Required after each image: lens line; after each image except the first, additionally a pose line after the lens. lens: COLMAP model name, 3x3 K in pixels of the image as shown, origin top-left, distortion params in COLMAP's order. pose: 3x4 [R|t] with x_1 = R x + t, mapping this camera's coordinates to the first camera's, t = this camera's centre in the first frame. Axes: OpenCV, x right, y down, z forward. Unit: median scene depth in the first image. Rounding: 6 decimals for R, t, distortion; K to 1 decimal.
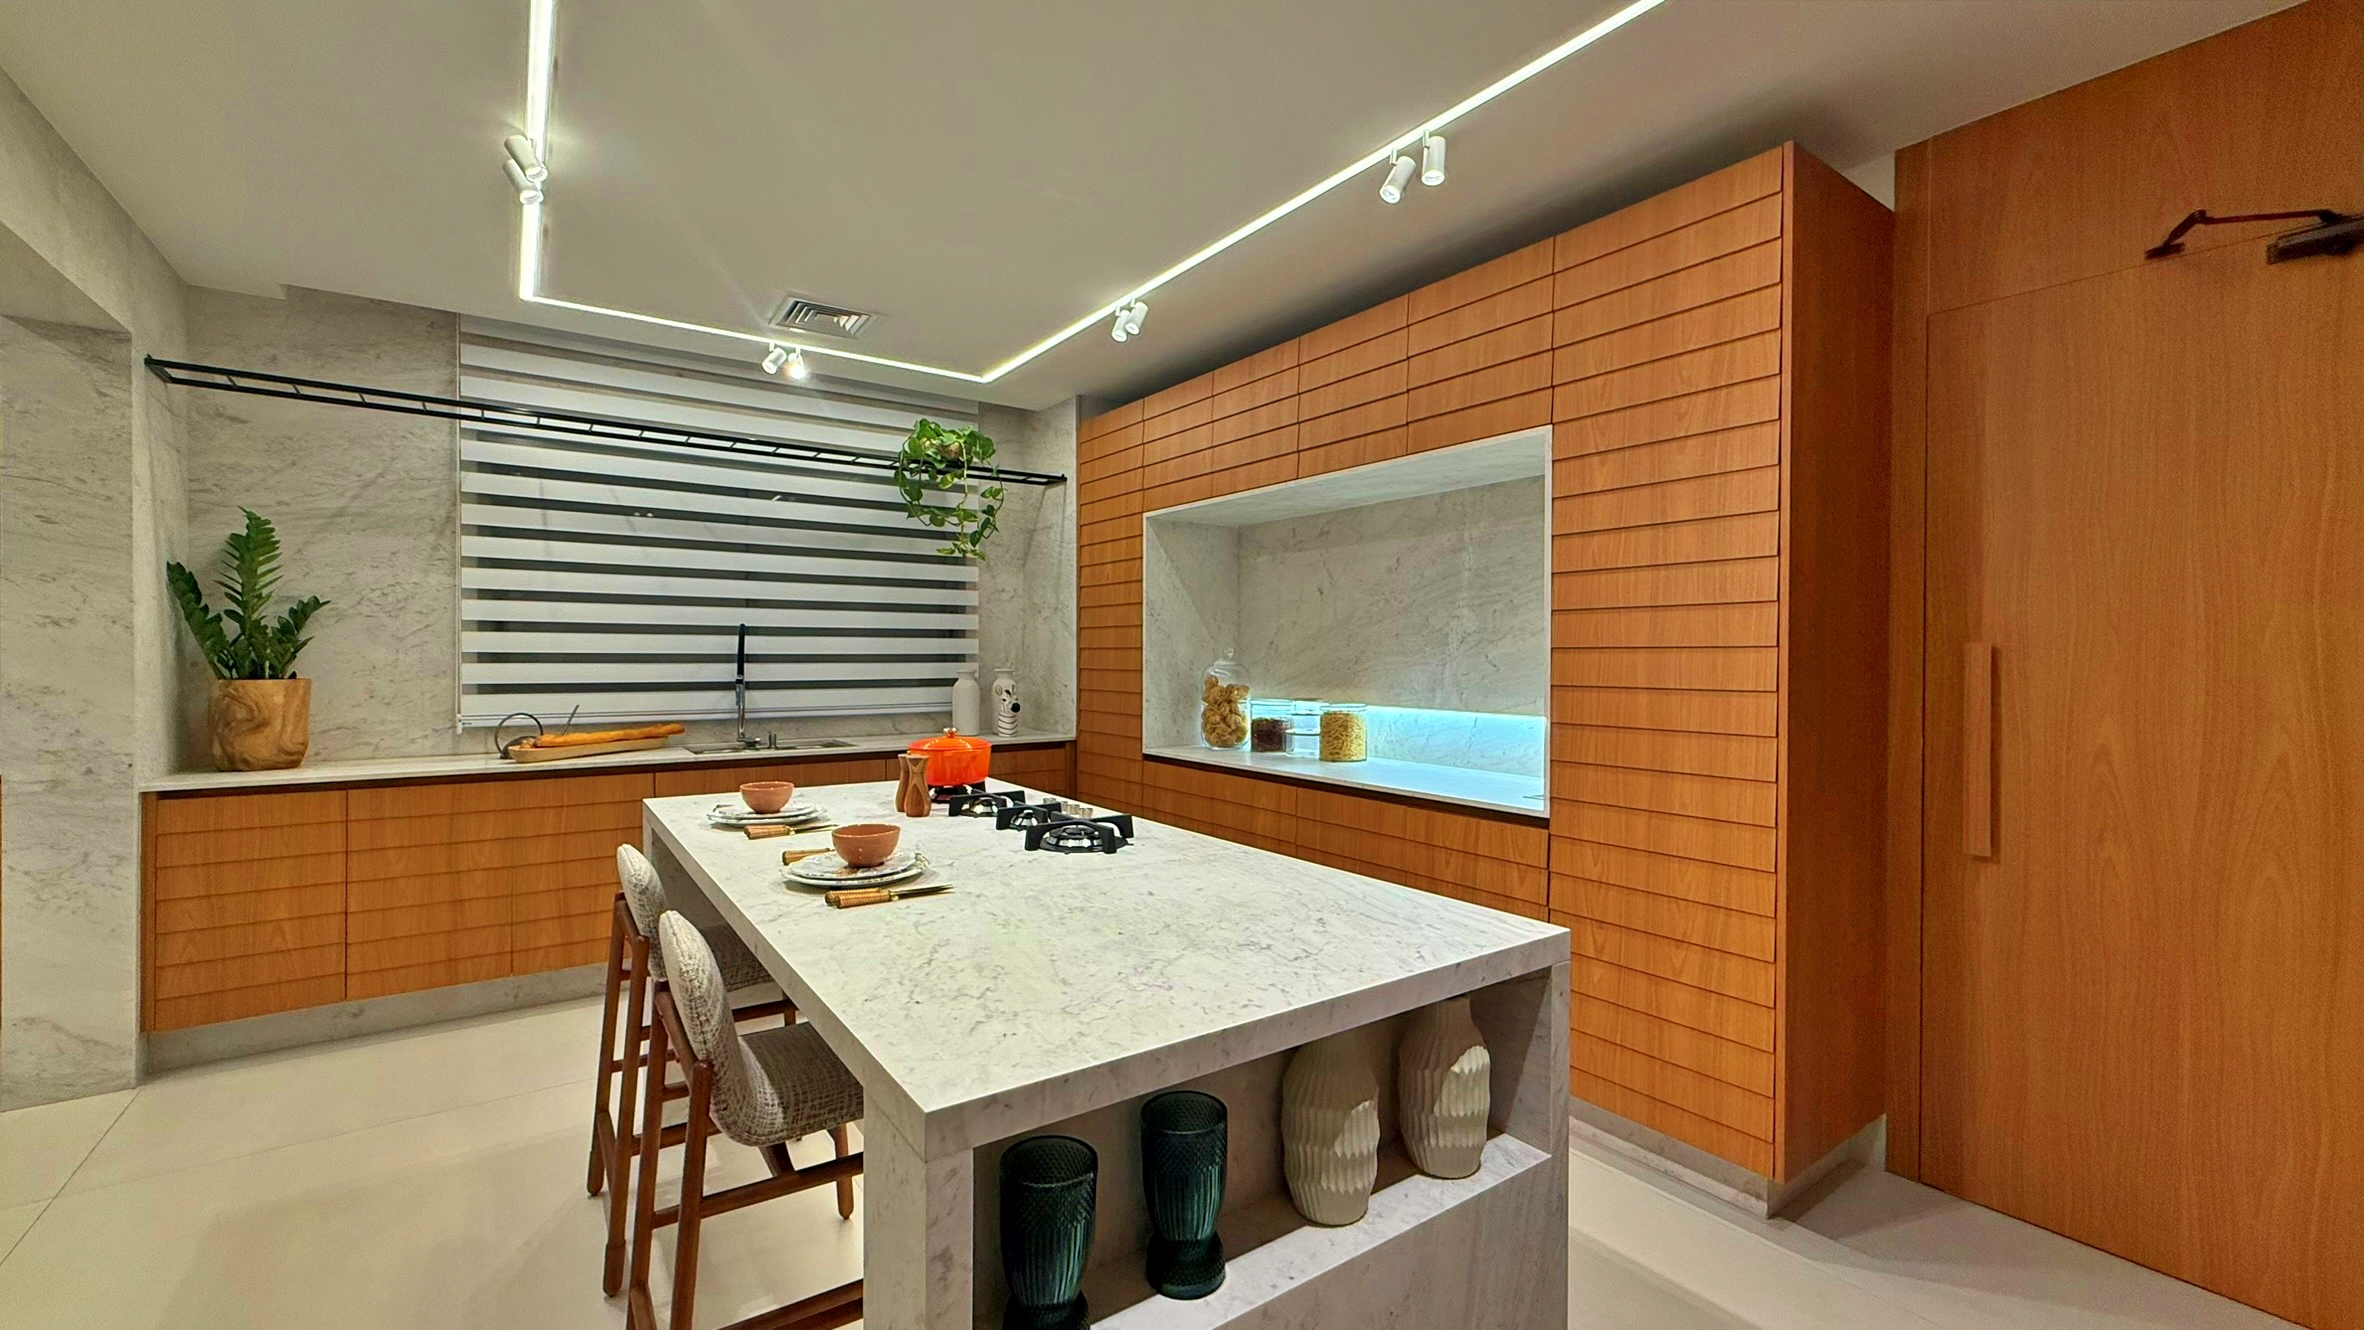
lens RADIAL K [[941.8, 0, 1171.7], [0, 941.8, 663.4], [0, 0, 1]] dist [-0.000069, -0.000390]
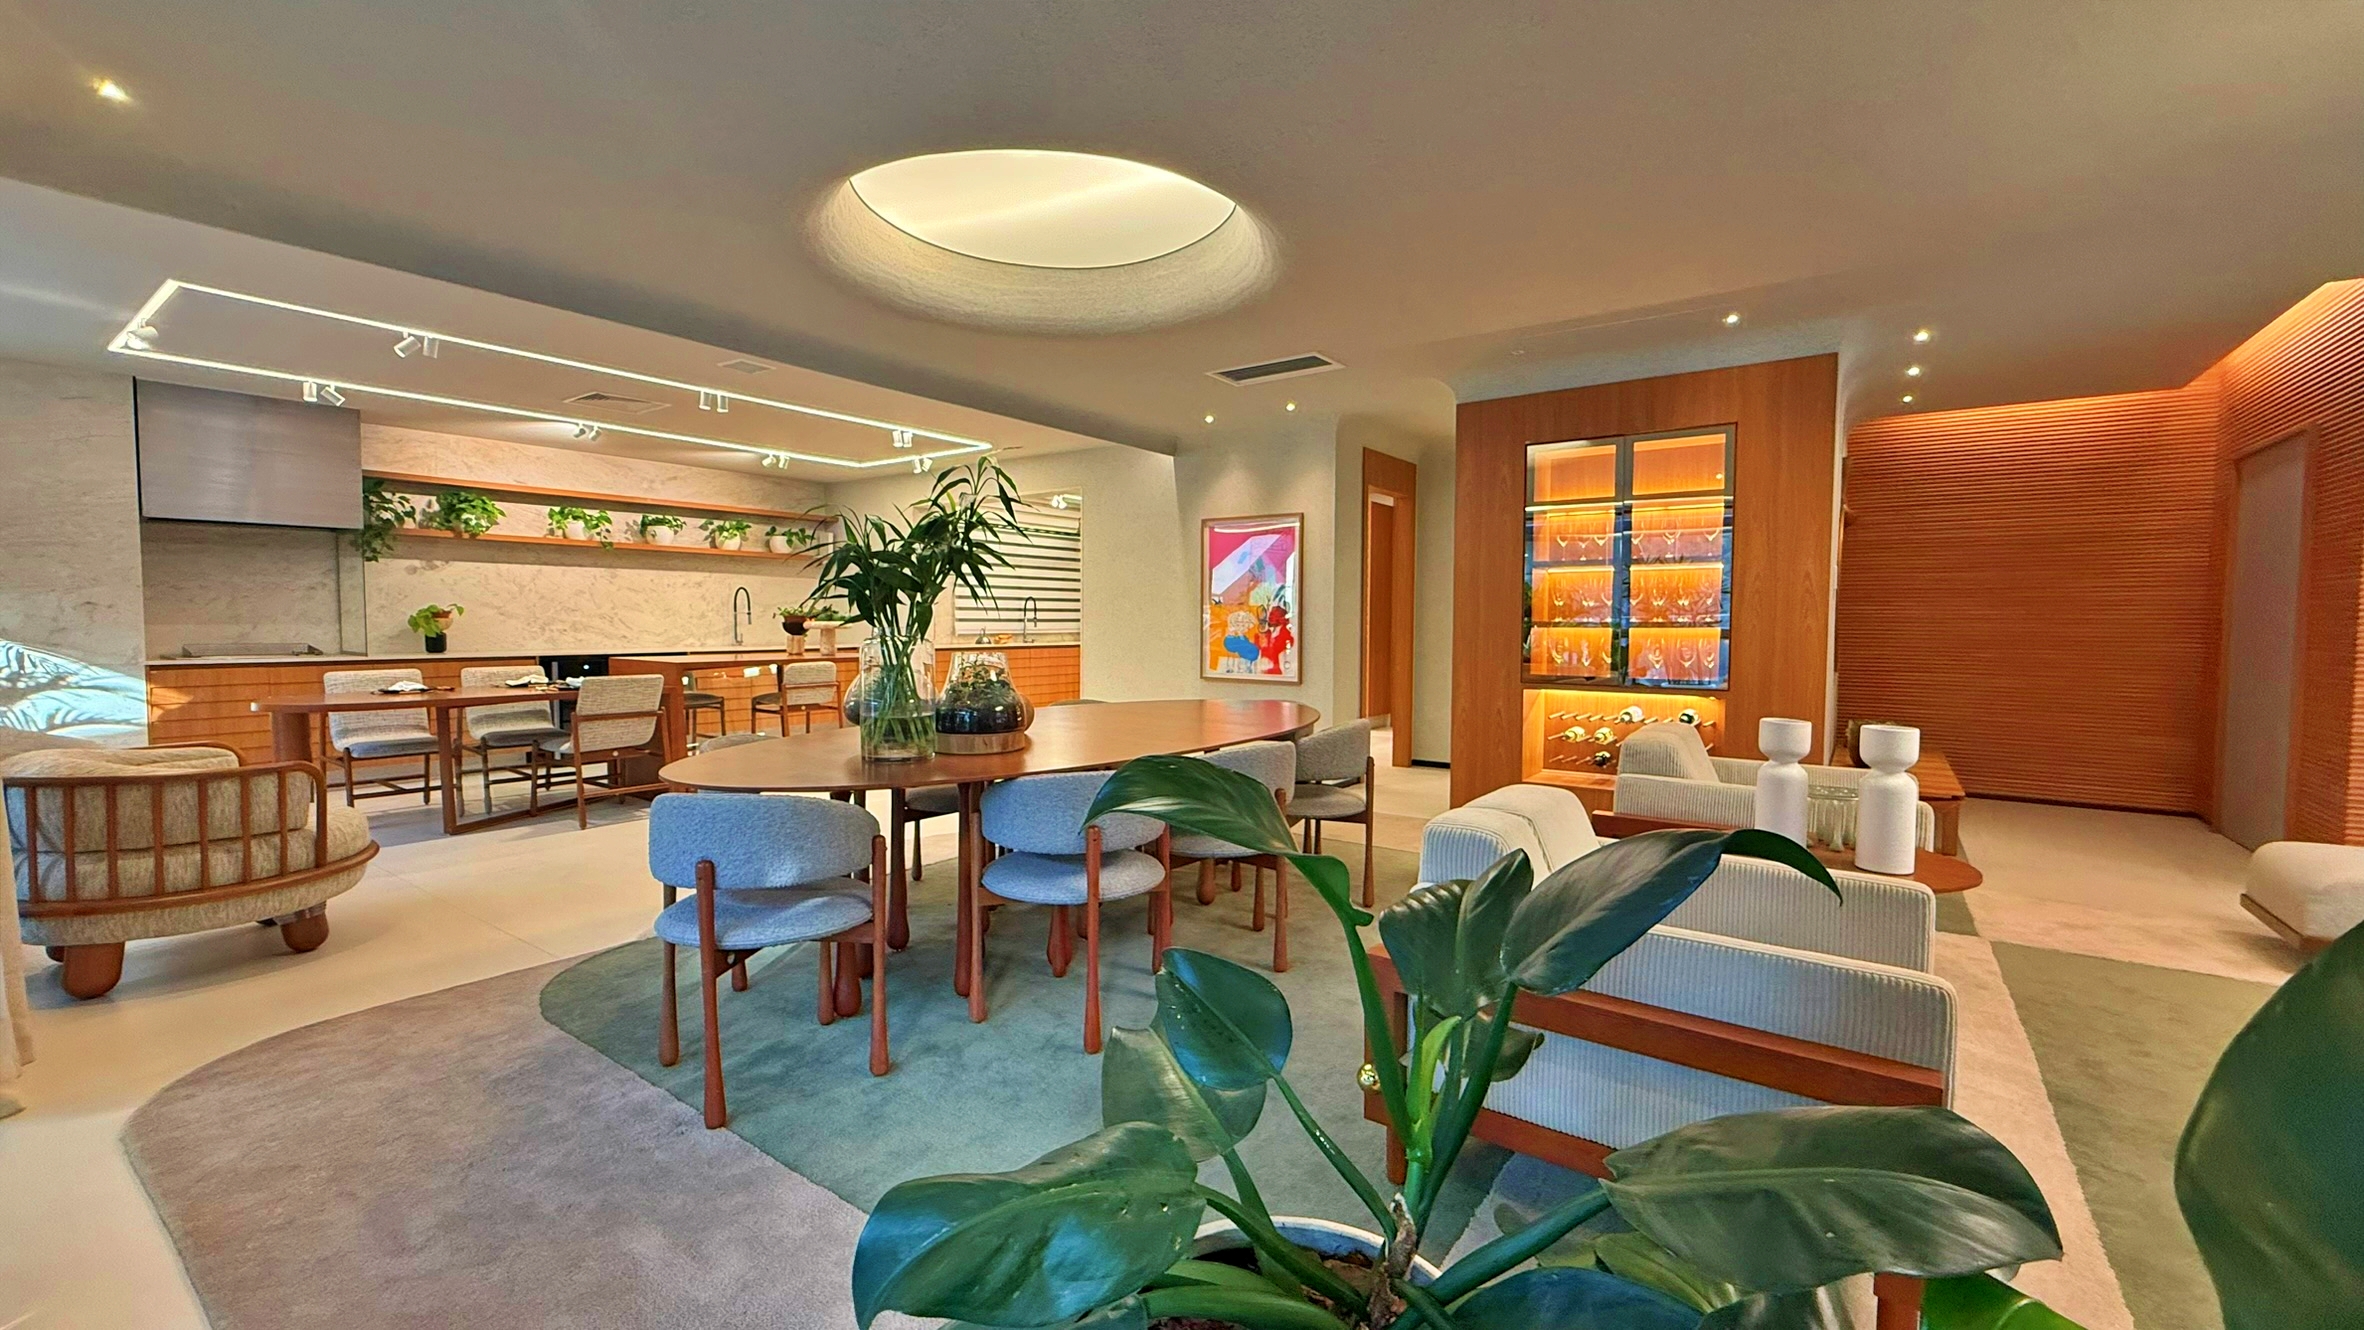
lens RADIAL K [[945.0, 0, 1173.0], [0, 945.0, 663.9], [0, 0, 1]] dist [0.001610, -0.000305]
pose [[0.946154, -0.013945, 0.323417, -1.112296], [0.000541, 0.999138, 0.041500, 0.043651], [-0.323717, -0.039090, 0.945346, -1.949676]]
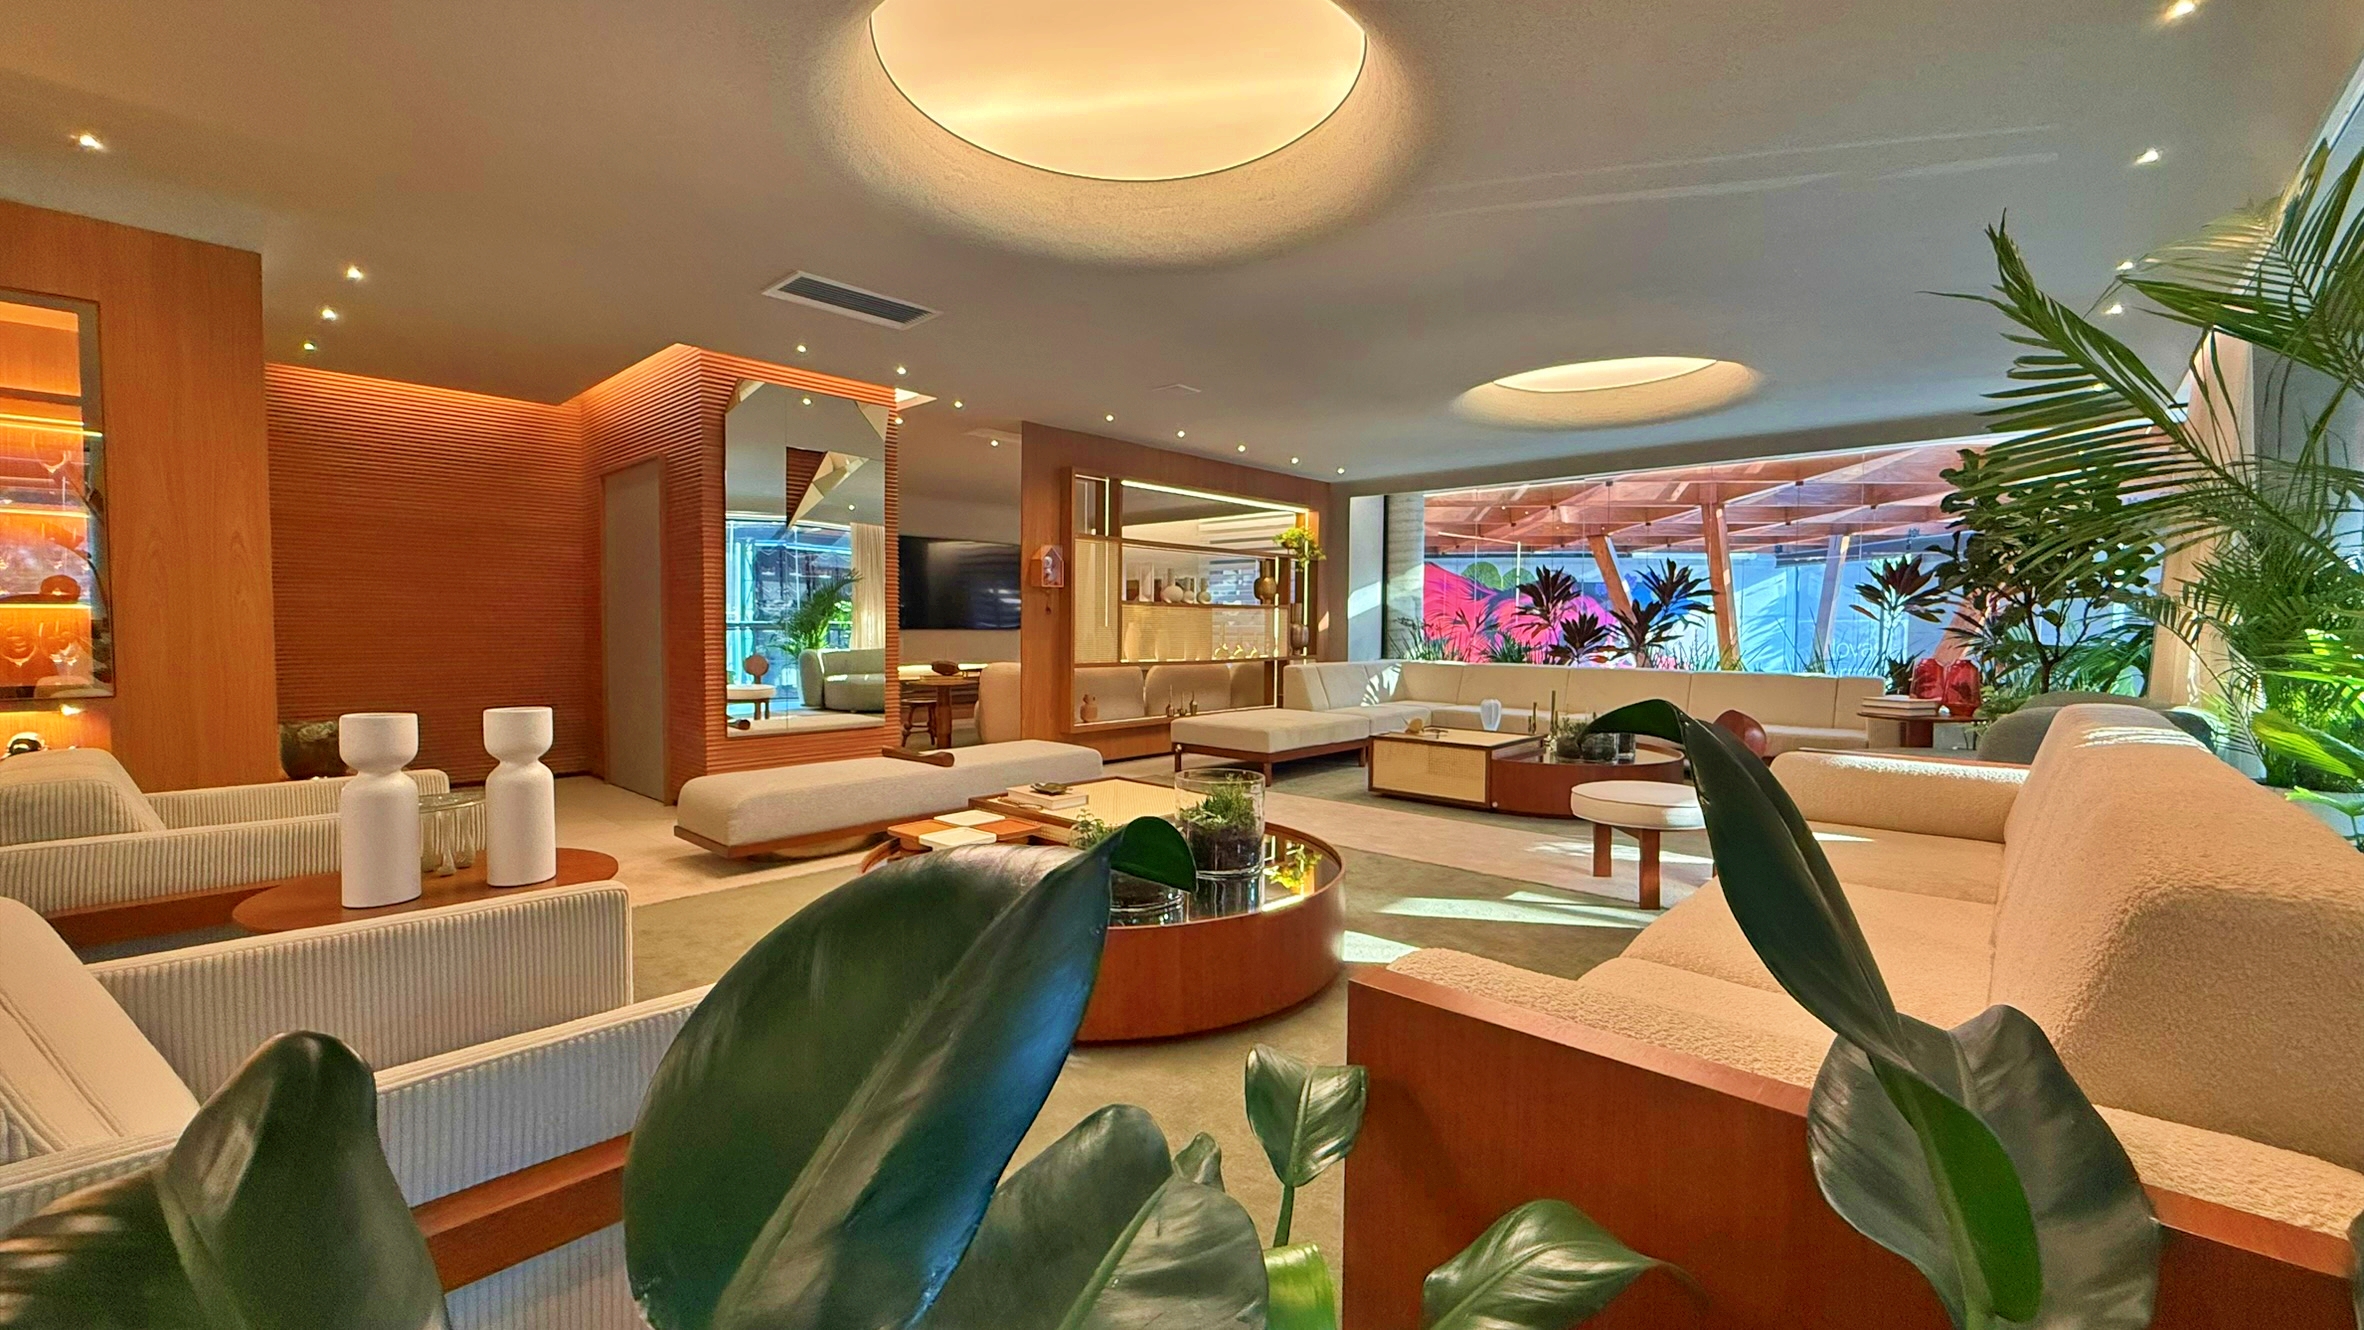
lens RADIAL K [[941.8, 0, 1171.7], [0, 941.8, 663.4], [0, 0, 1]] dist [-0.000069, -0.000390]
pose [[-0.214354, -0.043567, 0.975784, -1.037625], [0.000121, 0.999004, 0.044631, 0.064762], [-0.976756, 0.009685, -0.214135, -1.742830]]
